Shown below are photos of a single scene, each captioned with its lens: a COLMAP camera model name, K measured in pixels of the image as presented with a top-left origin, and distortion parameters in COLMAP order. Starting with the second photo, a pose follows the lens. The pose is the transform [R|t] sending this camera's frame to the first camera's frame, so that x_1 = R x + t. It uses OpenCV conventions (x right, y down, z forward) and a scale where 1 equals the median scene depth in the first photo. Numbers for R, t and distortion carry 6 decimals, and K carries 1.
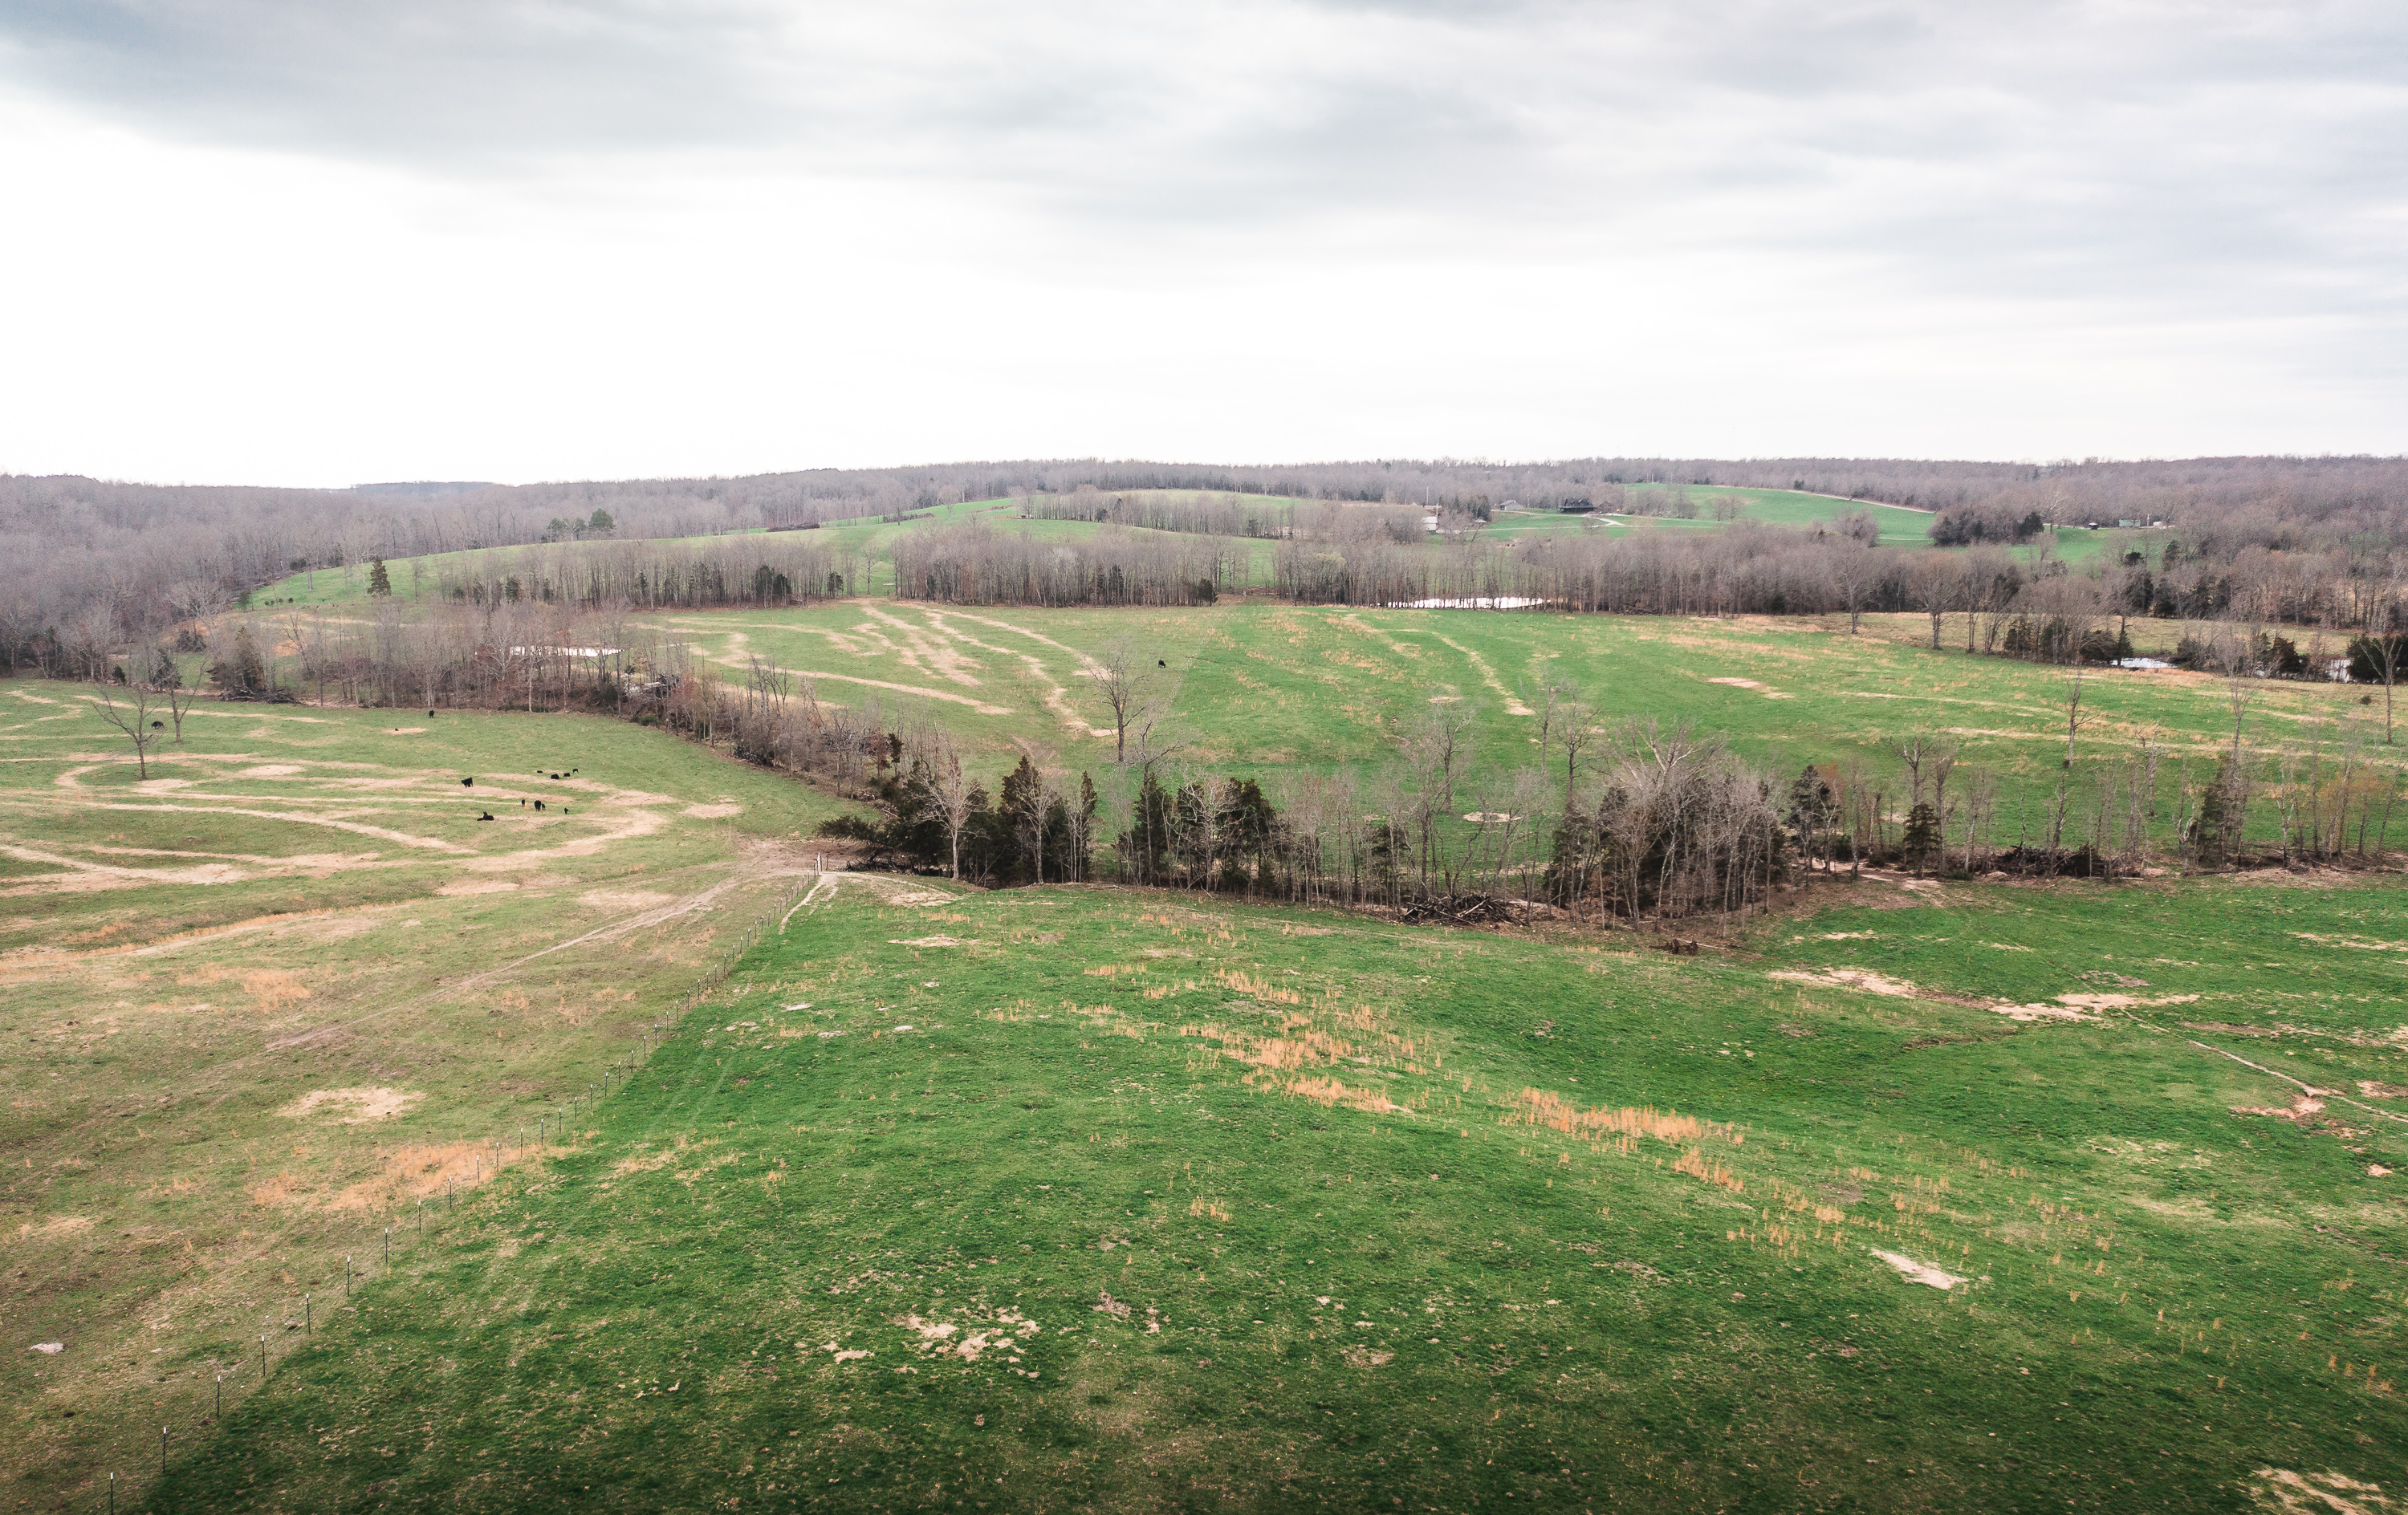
lens RADIAL K [[1914.2, 0, 1200.5], [0, 1914.2, 755.4], [0, 0, 1]] dist [-0.010772, -0.008532]
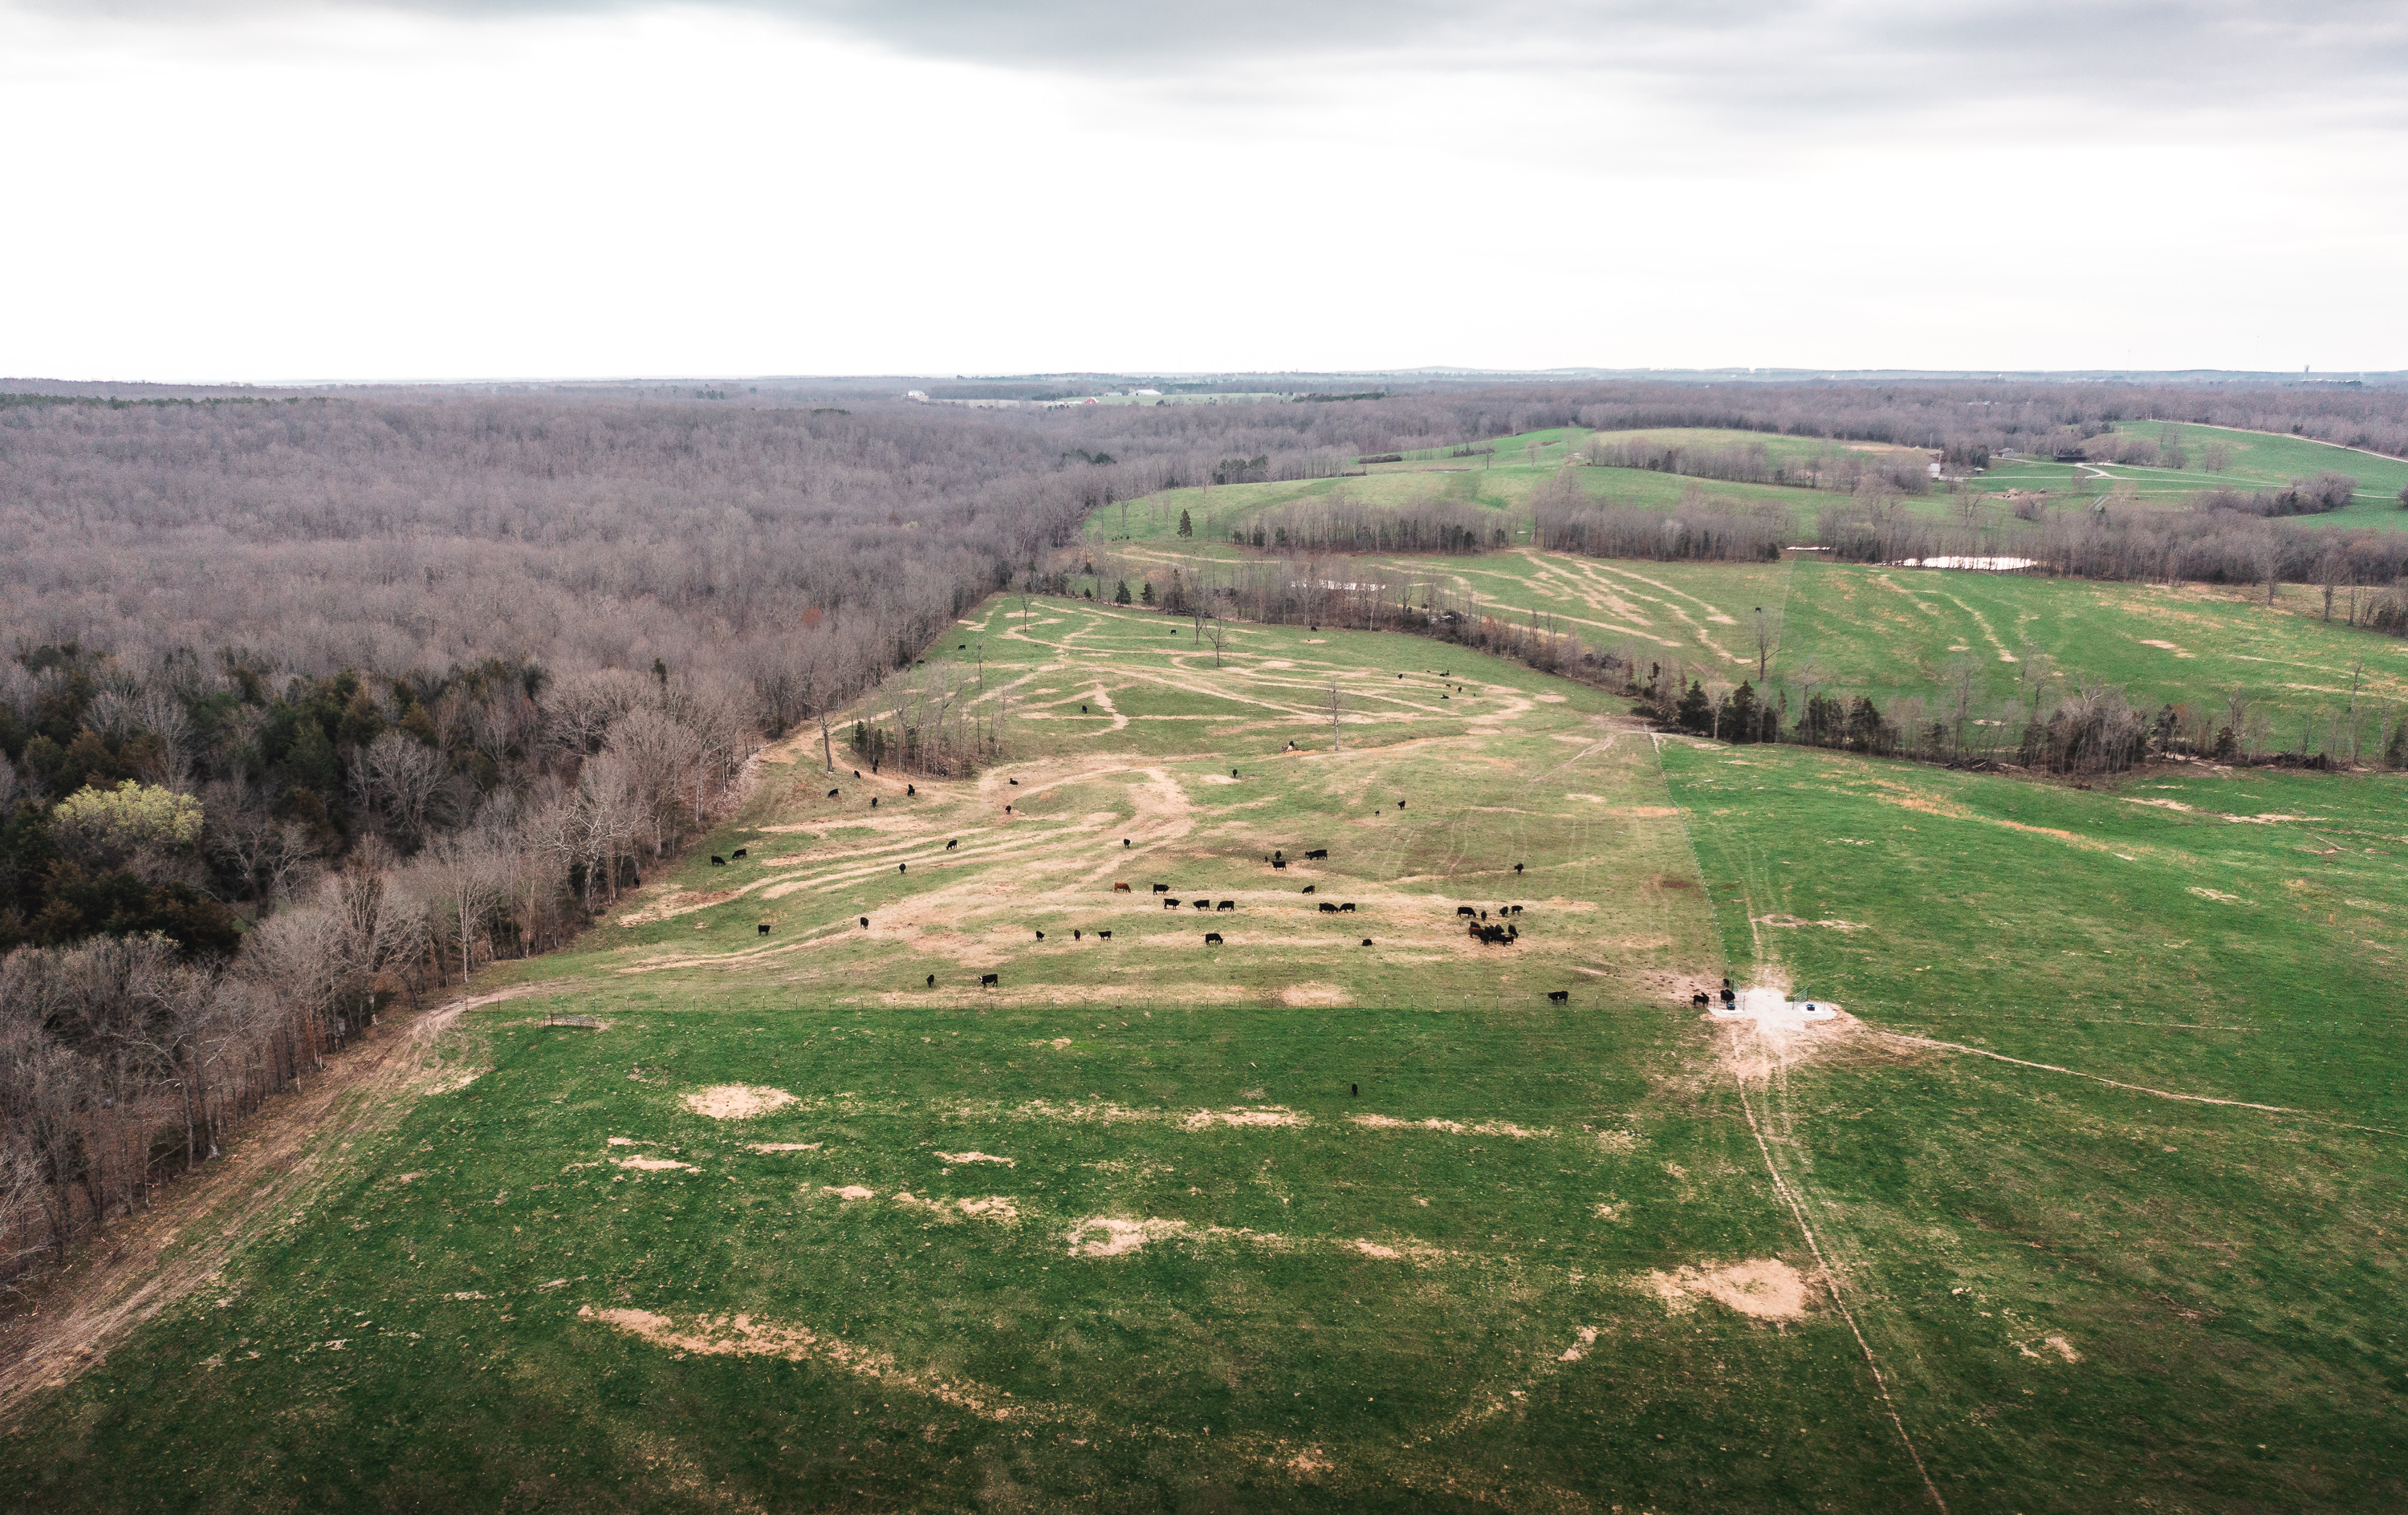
lens RADIAL K [[1914.2, 0, 1200.5], [0, 1914.2, 755.4], [0, 0, 1]] dist [-0.010772, -0.008532]
pose [[0.972757, 0.055062, -0.225195, -0.118696], [-0.041319, 0.997010, 0.065294, -0.017400], [0.228117, -0.054211, 0.972123, -0.669247]]
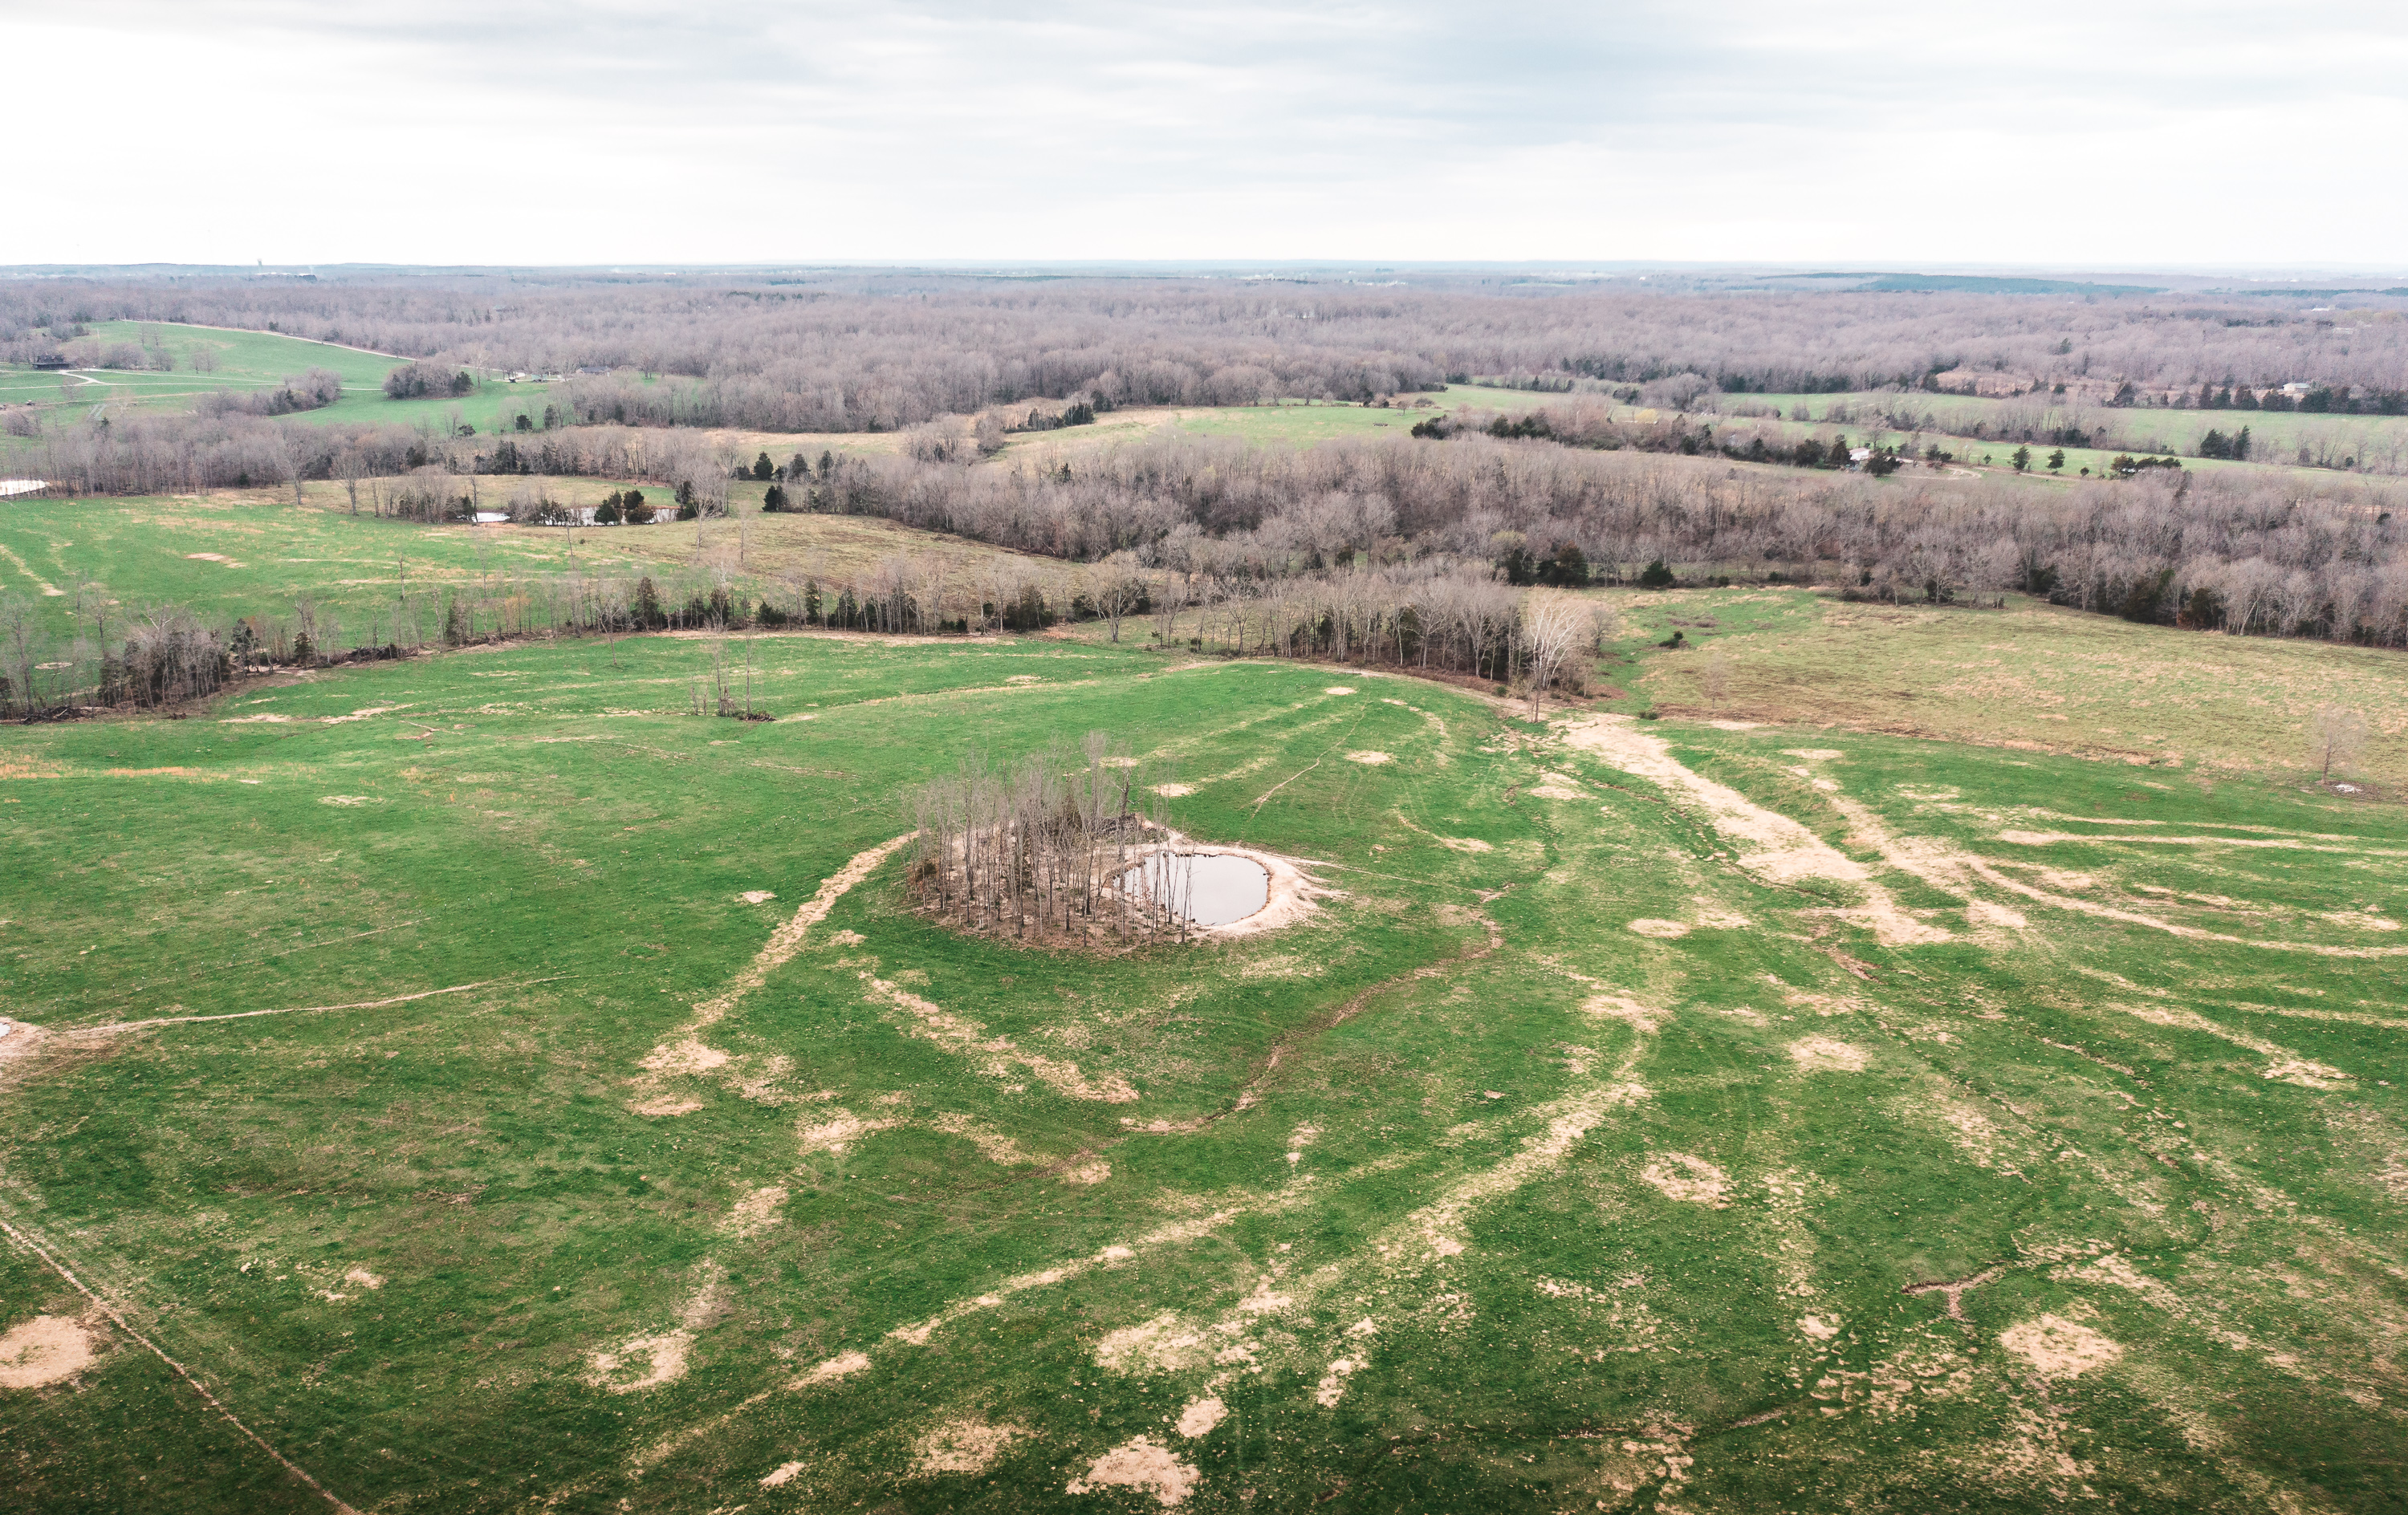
lens RADIAL K [[1914.2, 0, 1200.5], [0, 1914.2, 755.4], [0, 0, 1]] dist [-0.010772, -0.008532]
pose [[0.744752, -0.153278, 0.649500, -0.141960], [0.081811, 0.986894, 0.139091, -0.028857], [-0.662308, -0.050452, 0.747531, -0.667565]]
